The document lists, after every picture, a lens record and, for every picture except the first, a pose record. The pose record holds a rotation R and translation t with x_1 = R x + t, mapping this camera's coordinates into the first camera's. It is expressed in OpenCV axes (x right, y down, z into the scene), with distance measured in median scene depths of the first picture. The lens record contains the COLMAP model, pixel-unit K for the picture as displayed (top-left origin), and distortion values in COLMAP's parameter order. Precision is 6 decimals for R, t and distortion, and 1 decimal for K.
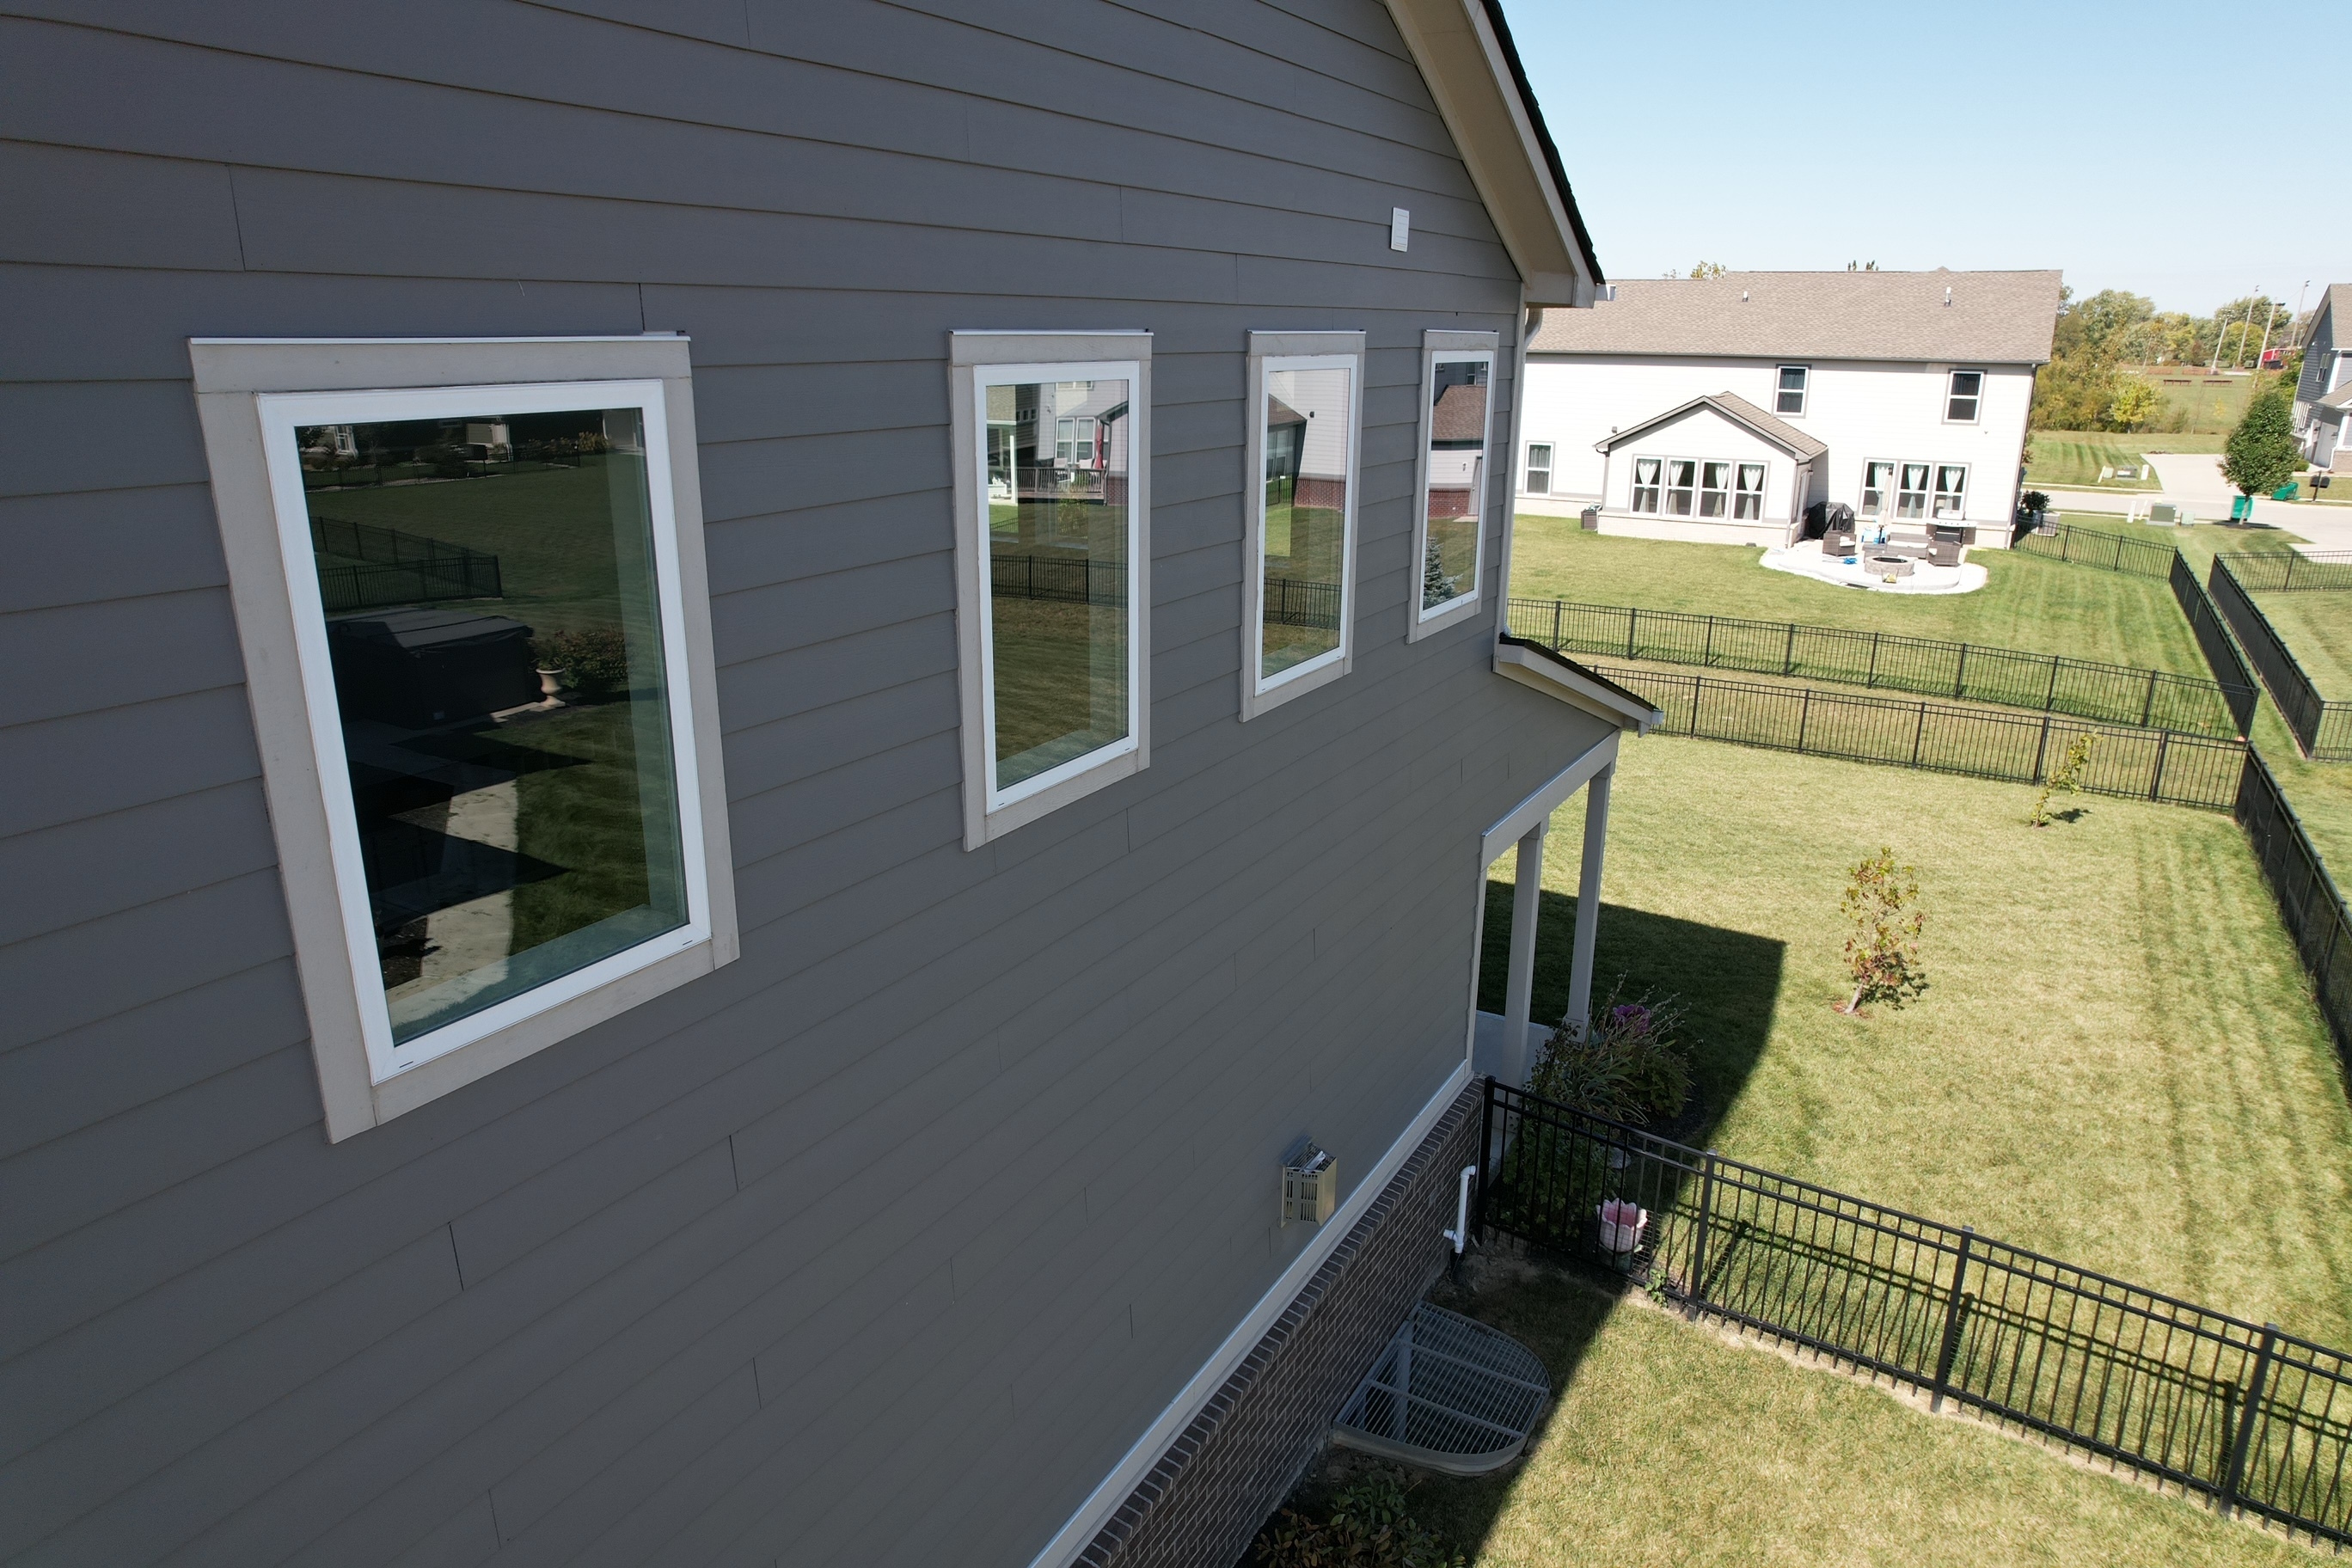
lens RADIAL K [[1504.9, 0, 1183.8], [0, 1504.9, 776.9], [0, 0, 1]] dist [-0.074497, 0.068299]
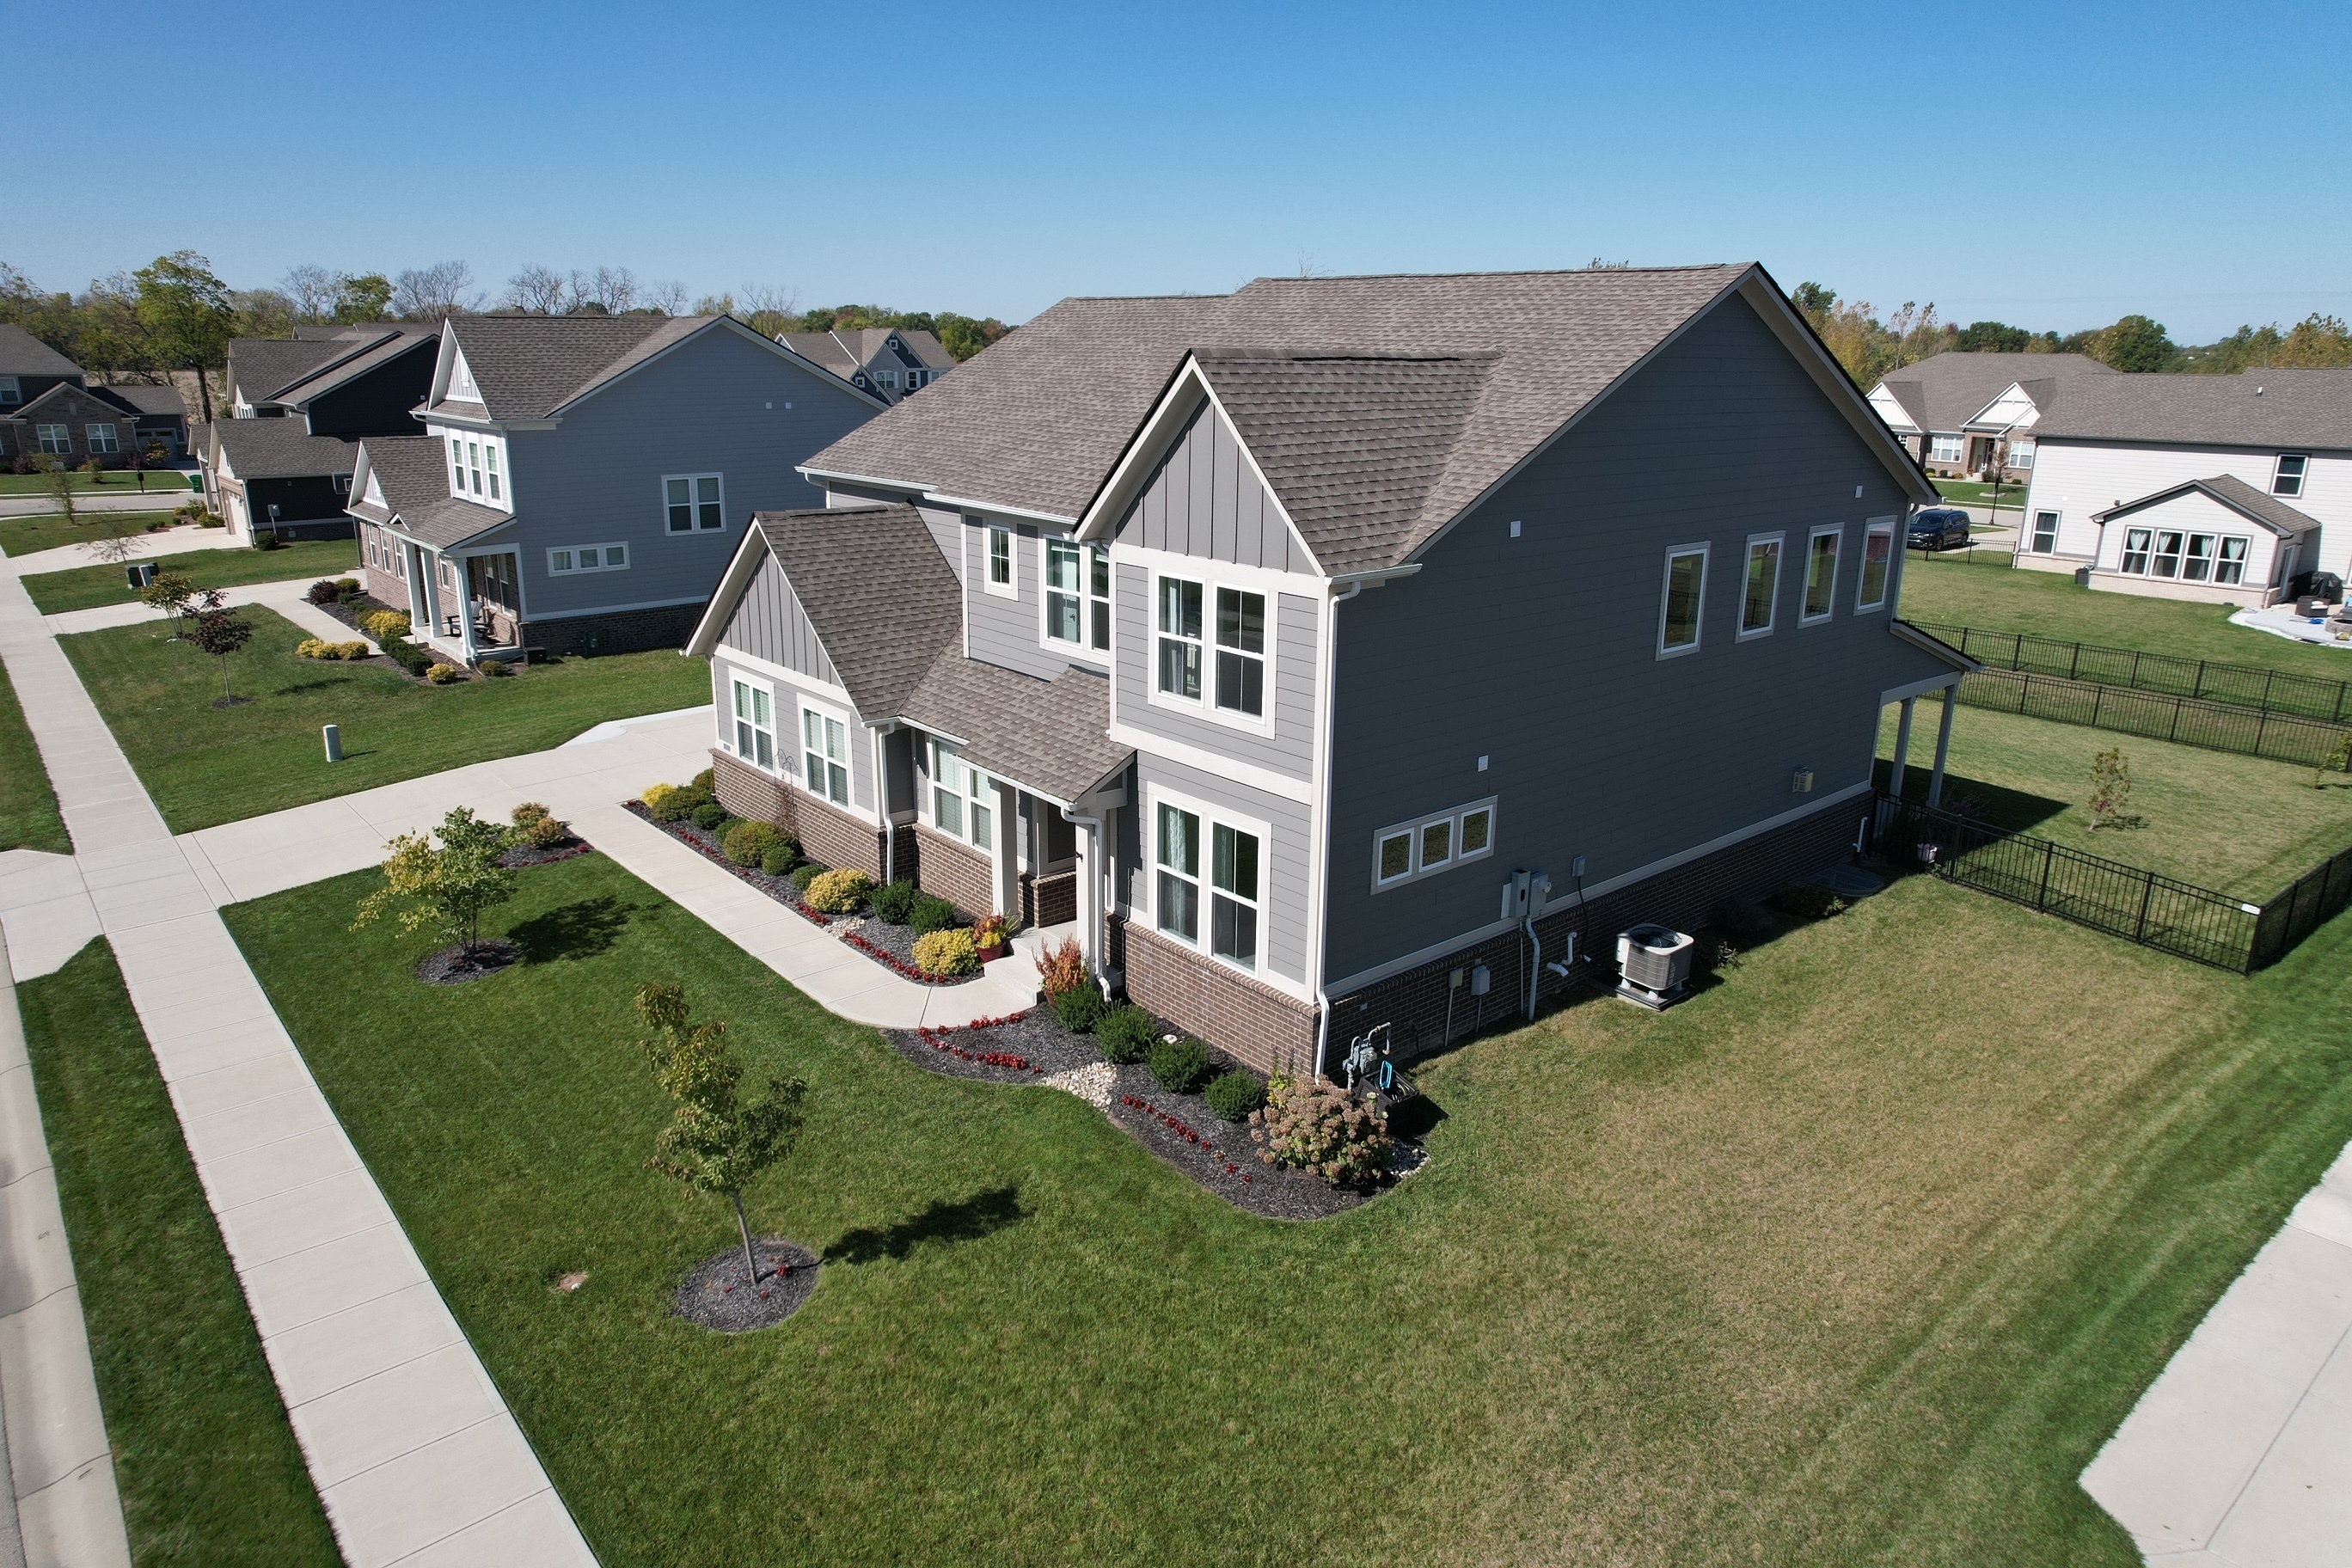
lens RADIAL K [[1492.9, 0, 1179.7], [0, 1492.9, 755.7], [0, 0, 1]] dist [-0.034615, 0.040037]
pose [[0.940063, 0.090053, -0.328894, -0.011362], [-0.097857, 0.995174, -0.007215, 0.056889], [0.326657, 0.038967, 0.944339, -0.398181]]
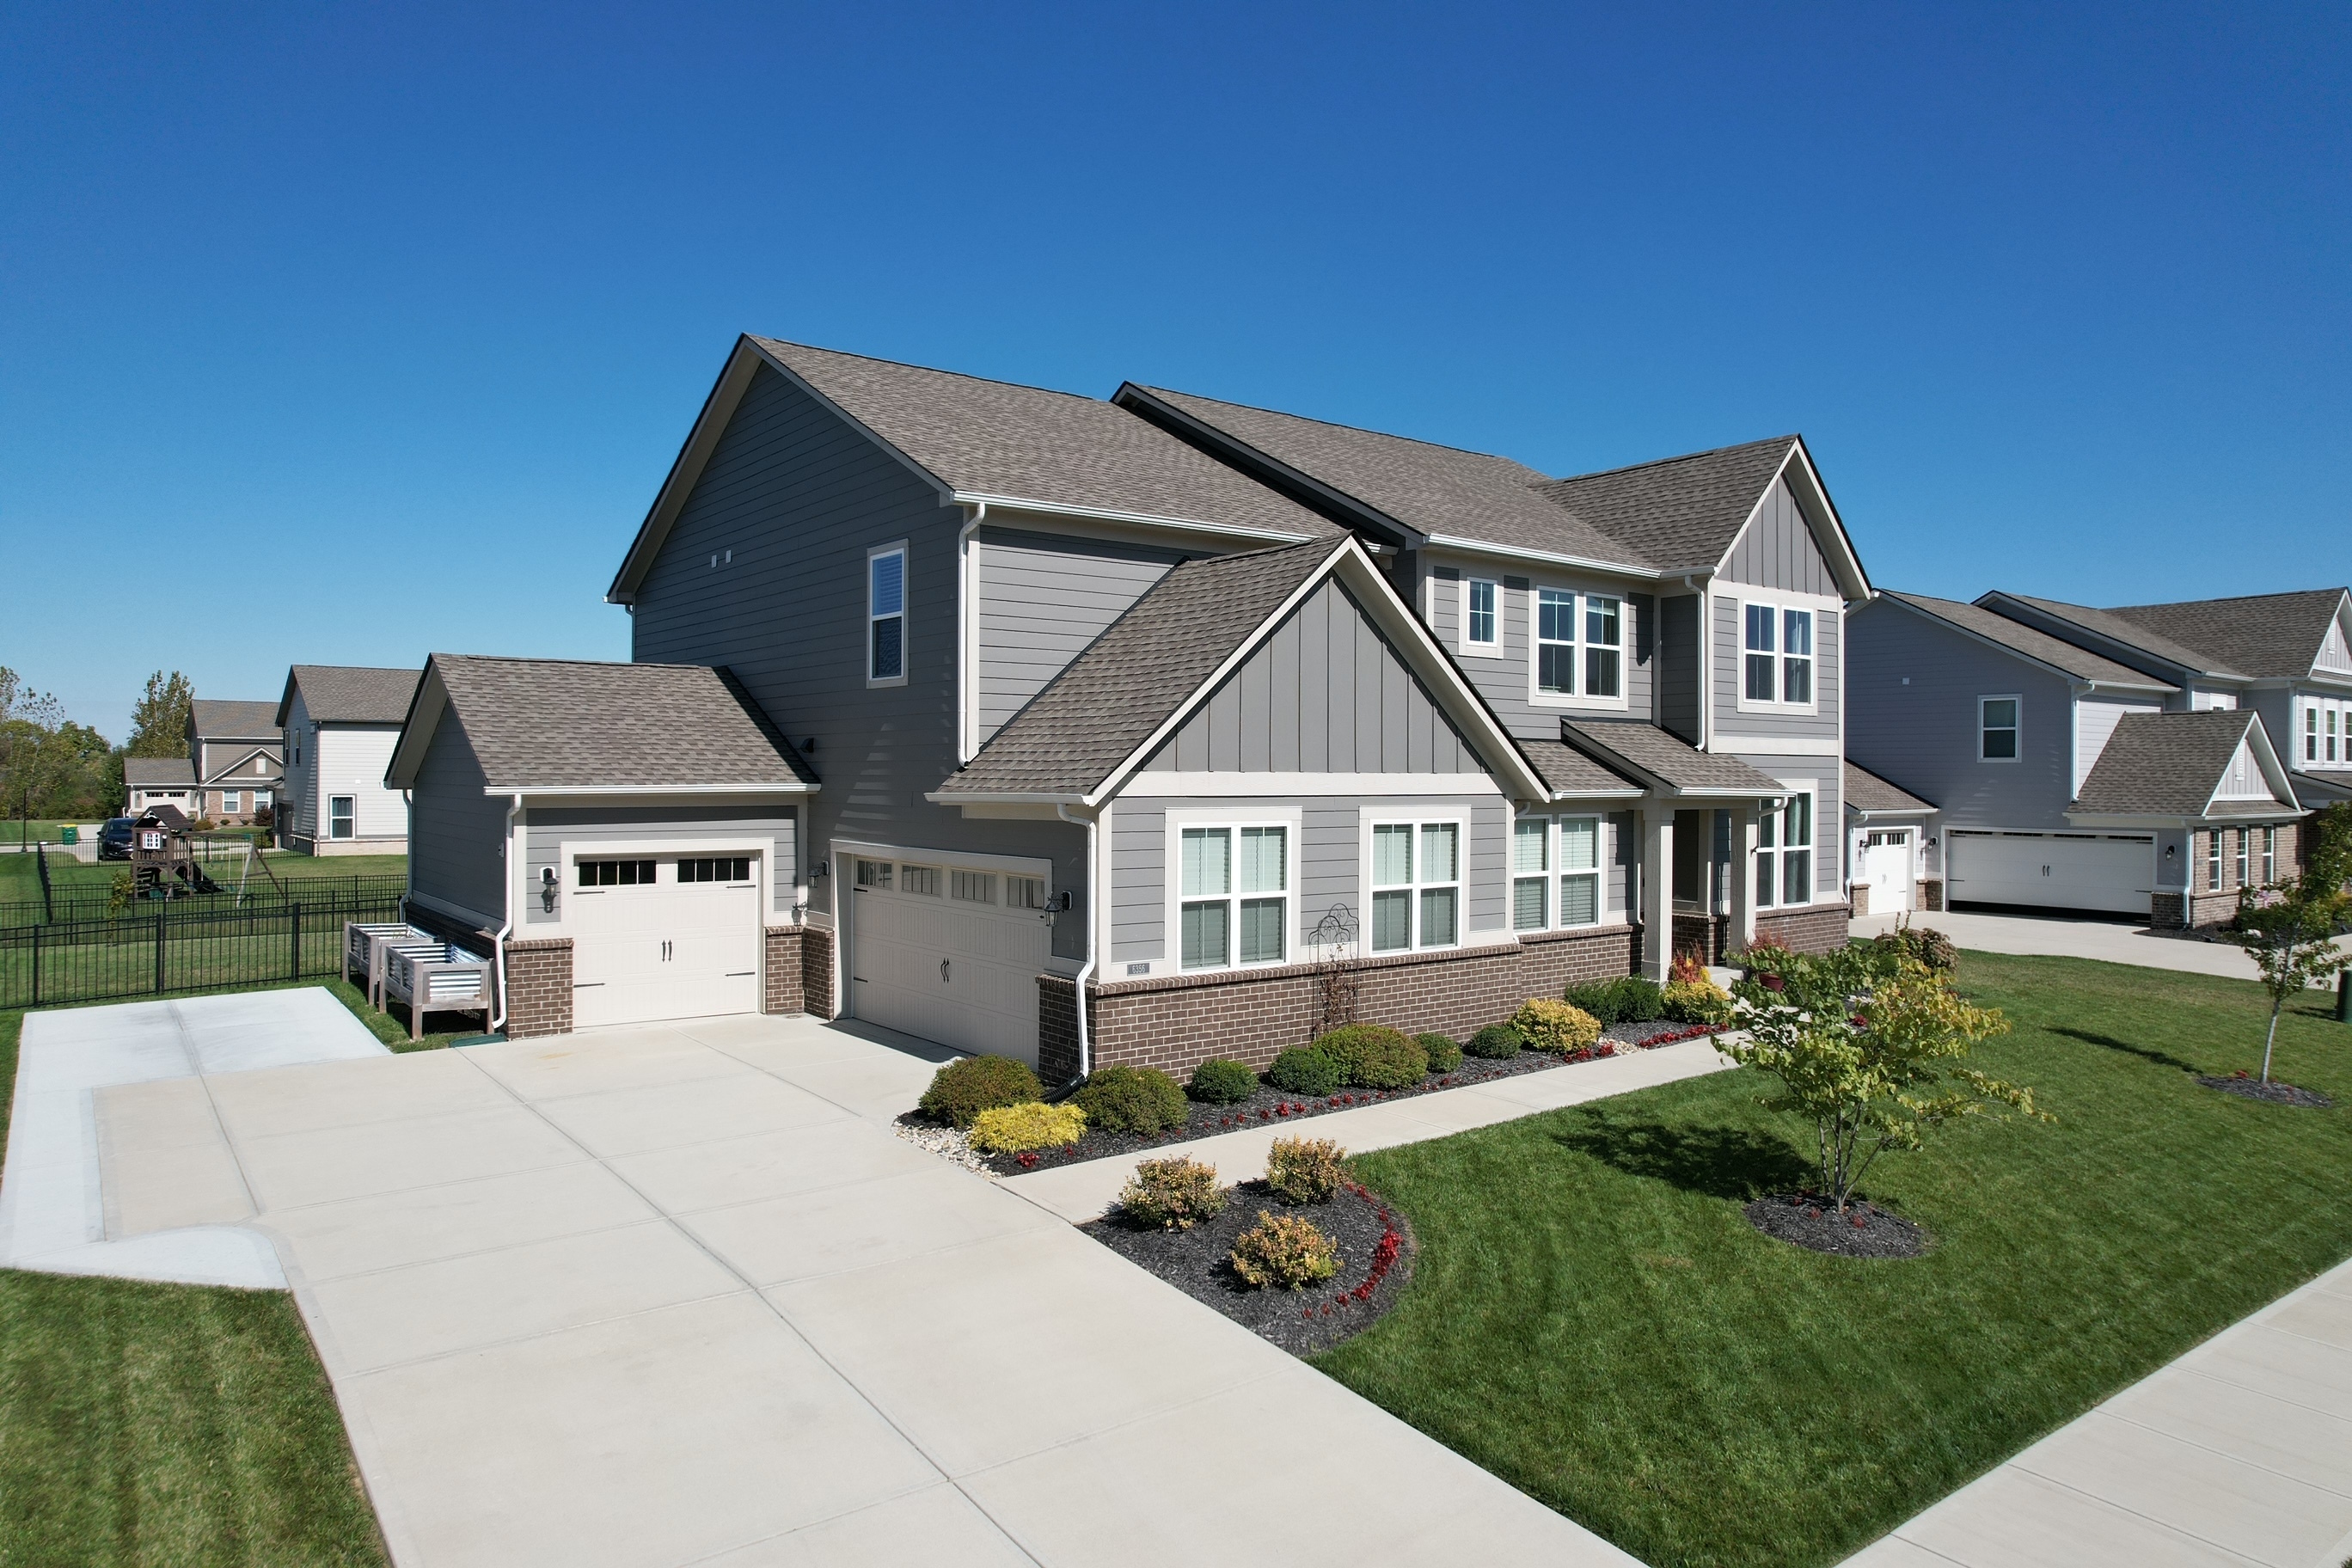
lens RADIAL K [[1504.9, 0, 1183.8], [0, 1504.9, 776.9], [0, 0, 1]] dist [-0.074497, 0.068299]
pose [[0.383942, -0.008088, 0.923322, -0.662868], [0.261610, 0.959940, -0.100376, 0.062368], [-0.885522, 0.280088, 0.370677, -0.038128]]
